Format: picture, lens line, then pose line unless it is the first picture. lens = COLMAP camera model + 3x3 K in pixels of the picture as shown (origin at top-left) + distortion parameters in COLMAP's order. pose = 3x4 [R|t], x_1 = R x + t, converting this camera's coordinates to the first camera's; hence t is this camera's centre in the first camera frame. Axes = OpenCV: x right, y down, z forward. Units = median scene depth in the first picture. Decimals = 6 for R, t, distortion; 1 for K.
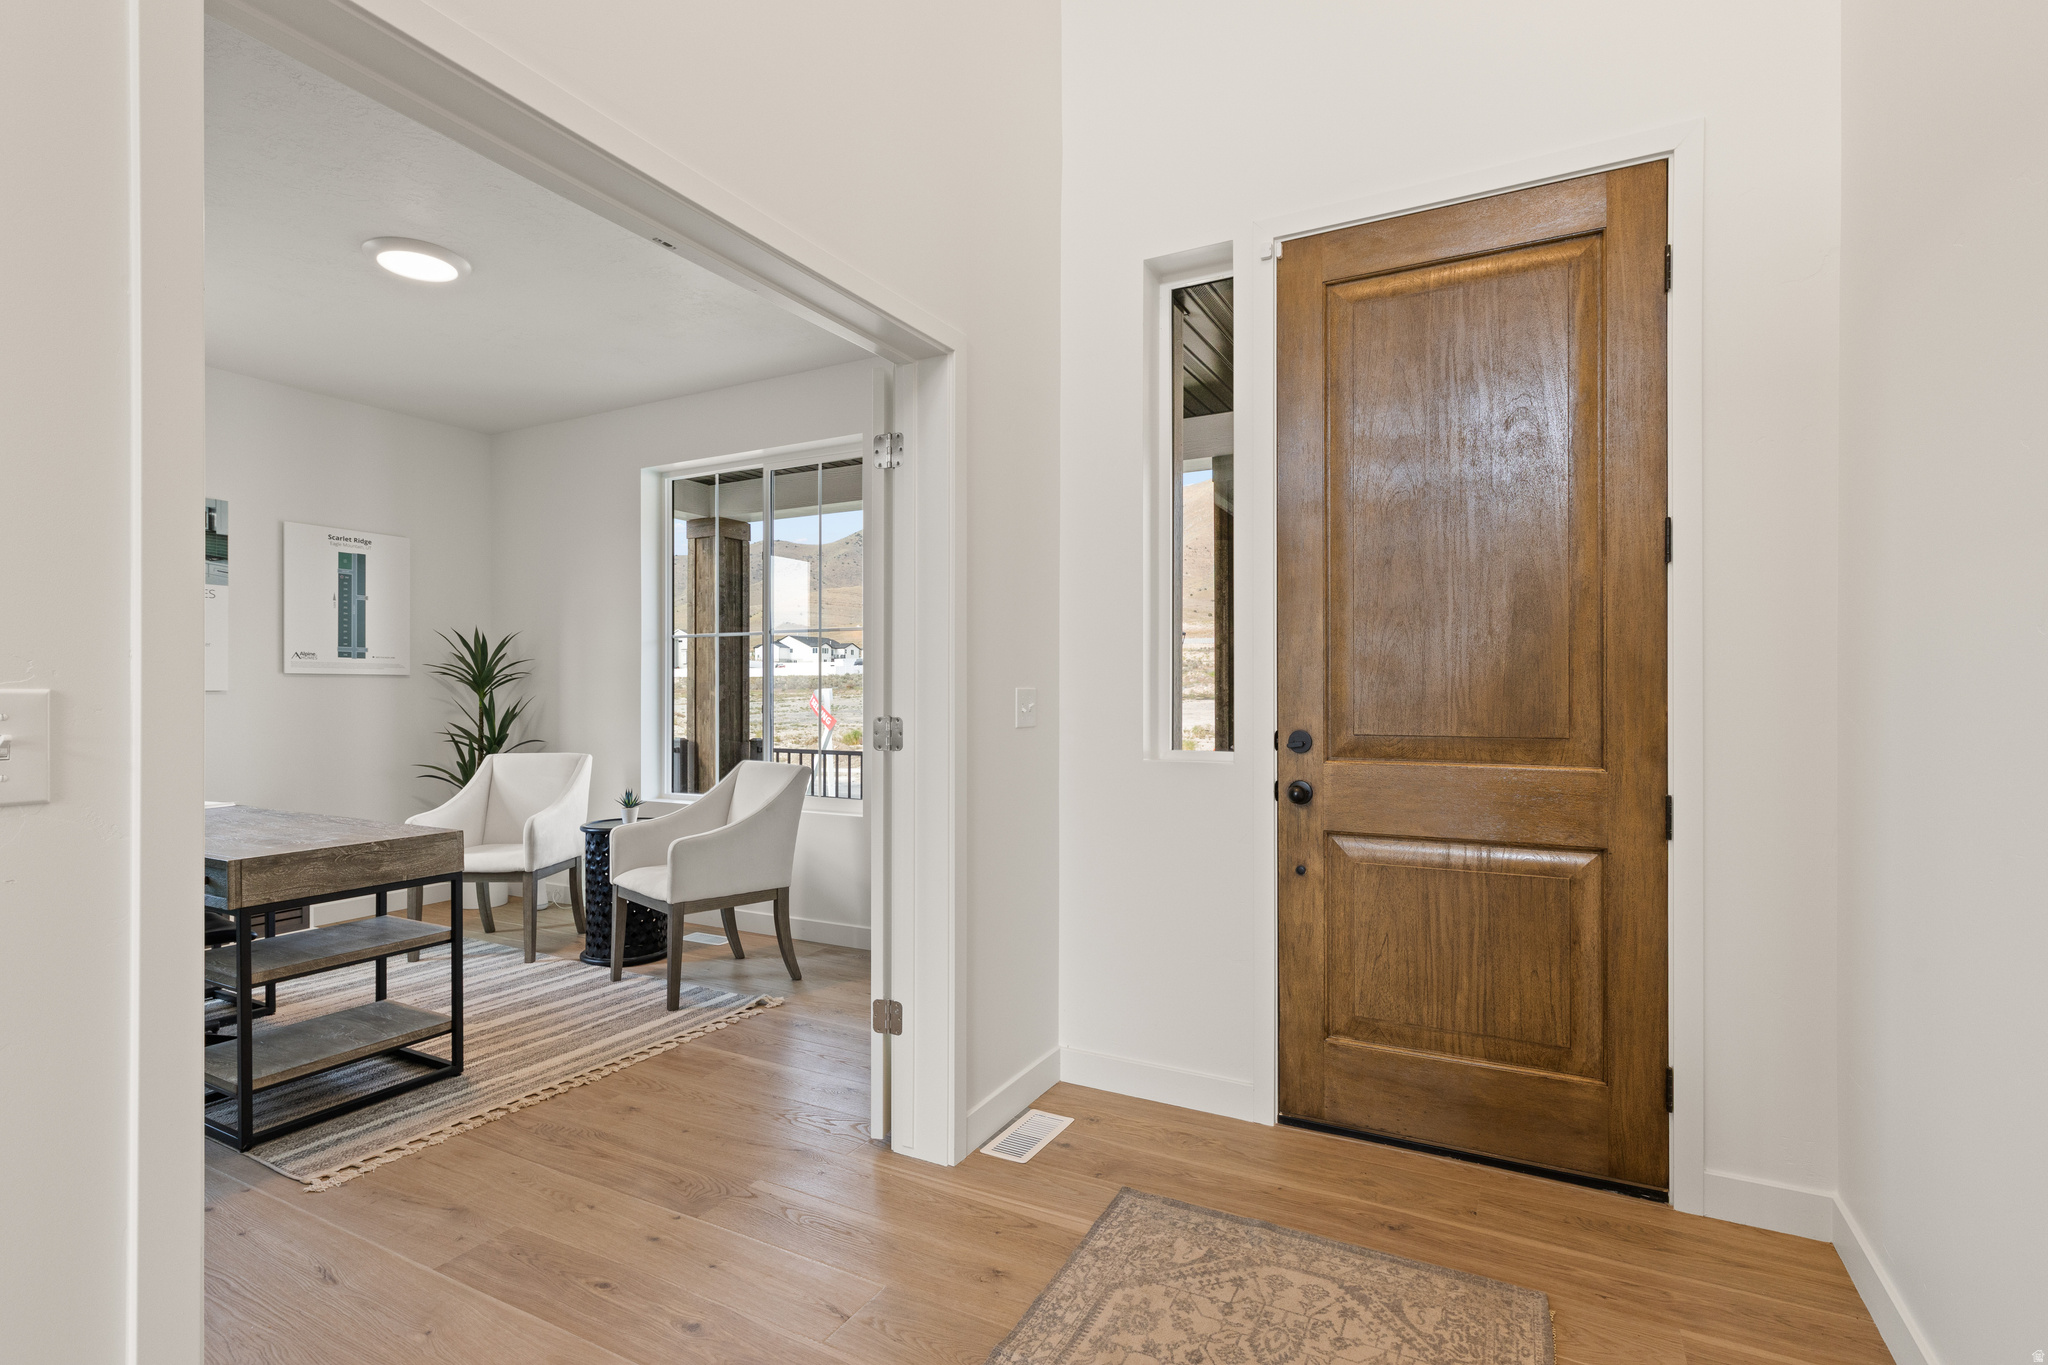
lens RADIAL K [[980.5, 0, 1022.4], [0, 980.5, 696.5], [0, 0, 1]] dist [0.011339, 0.000455]
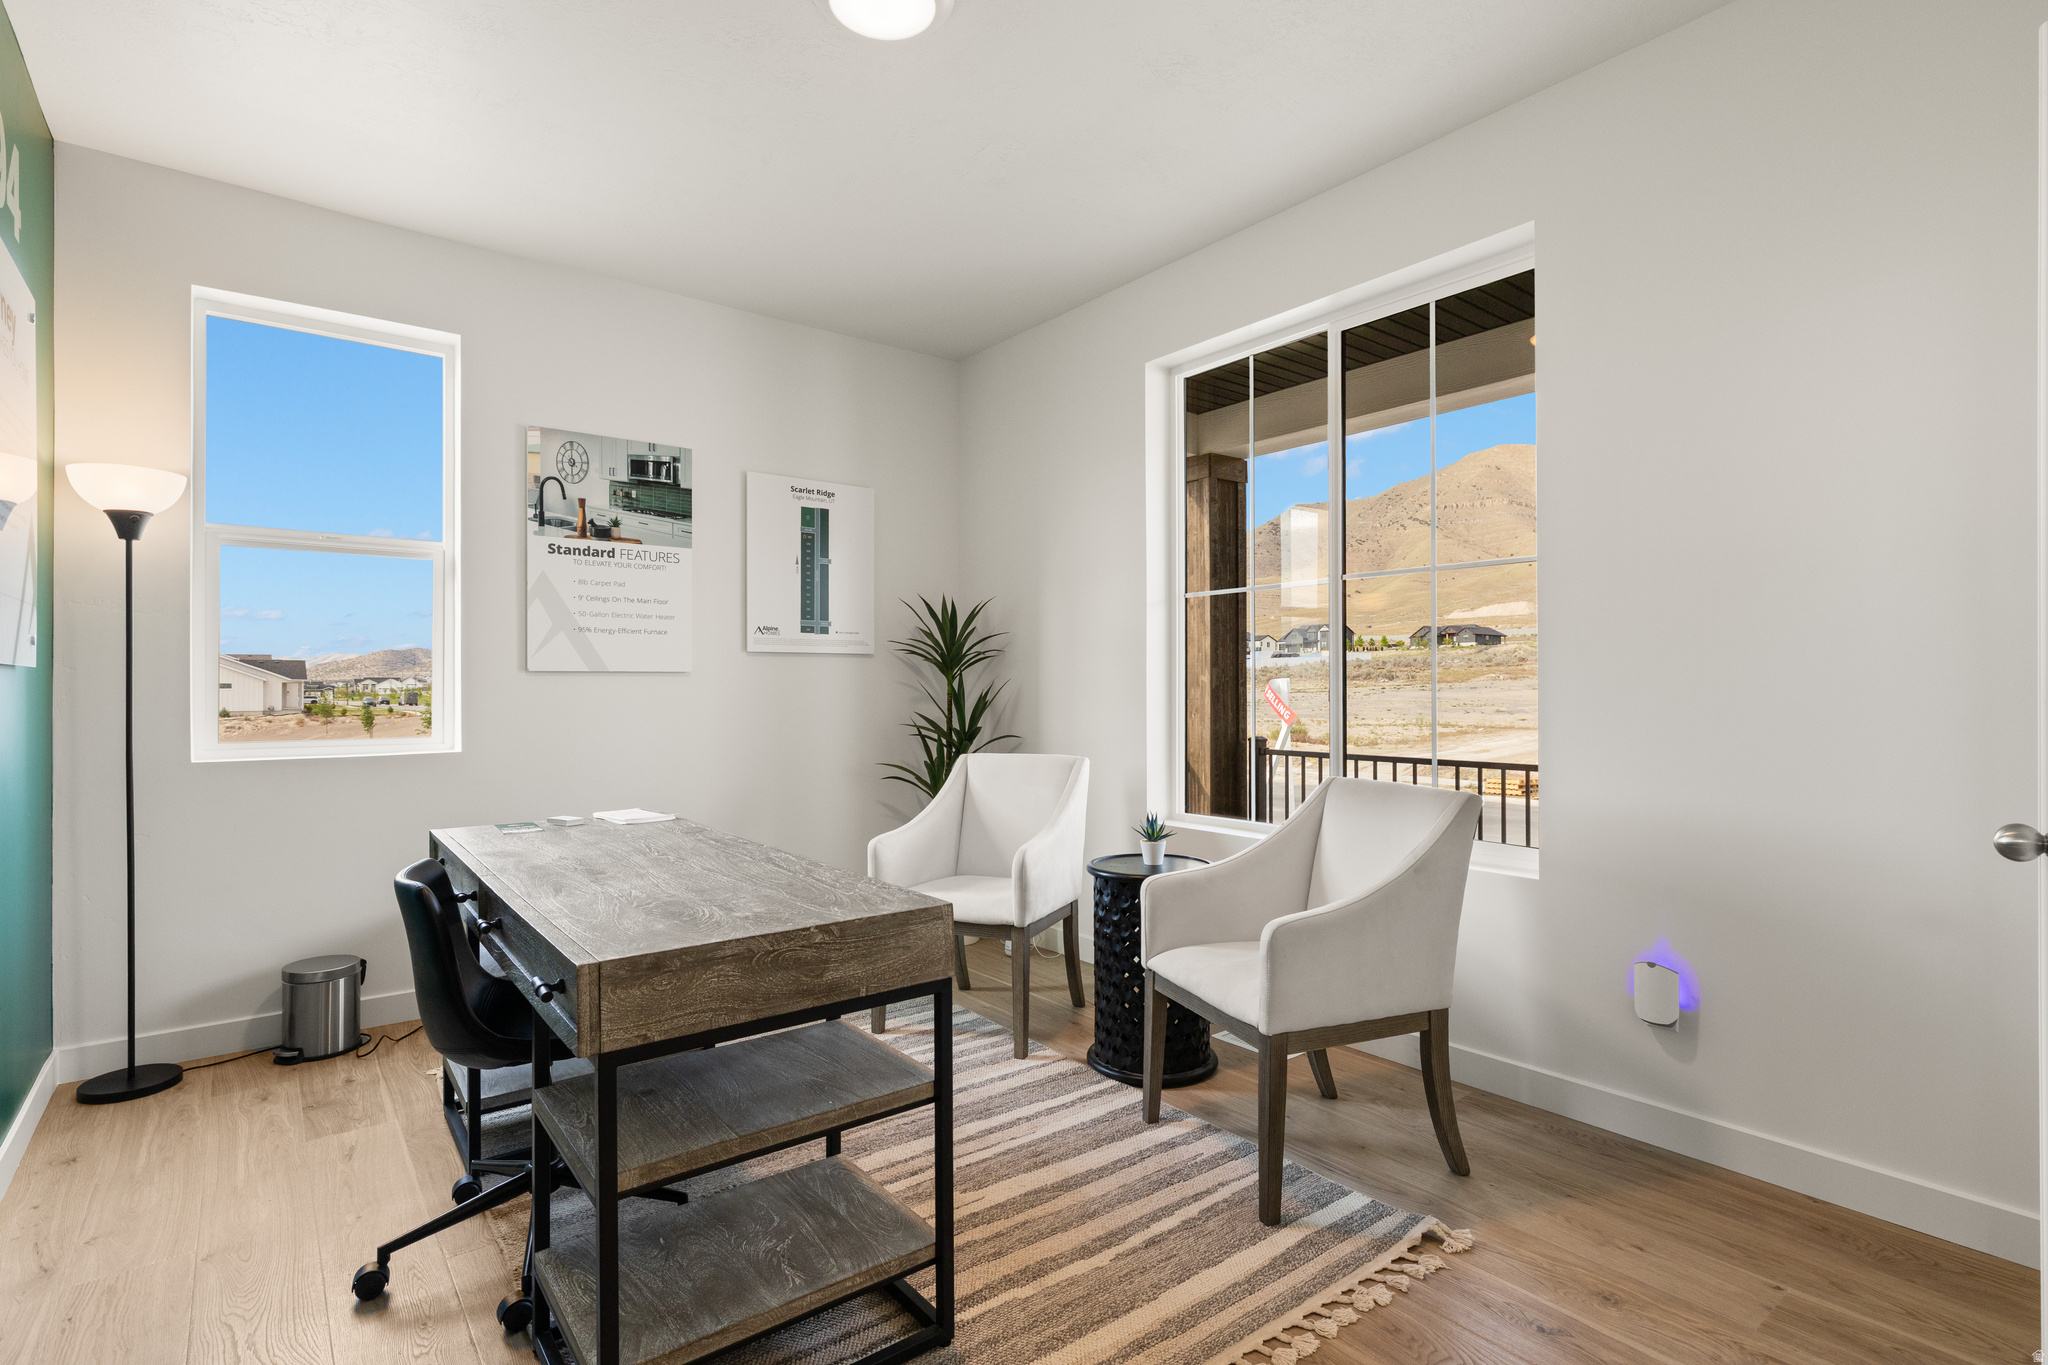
lens RADIAL K [[980.5, 0, 1022.4], [0, 980.5, 696.5], [0, 0, 1]] dist [0.011339, 0.000455]
pose [[0.917894, 0.002239, -0.396819, -0.212340], [-0.000096, 0.999985, 0.005421, 0.011025], [0.396825, -0.004938, 0.917881, 0.344783]]
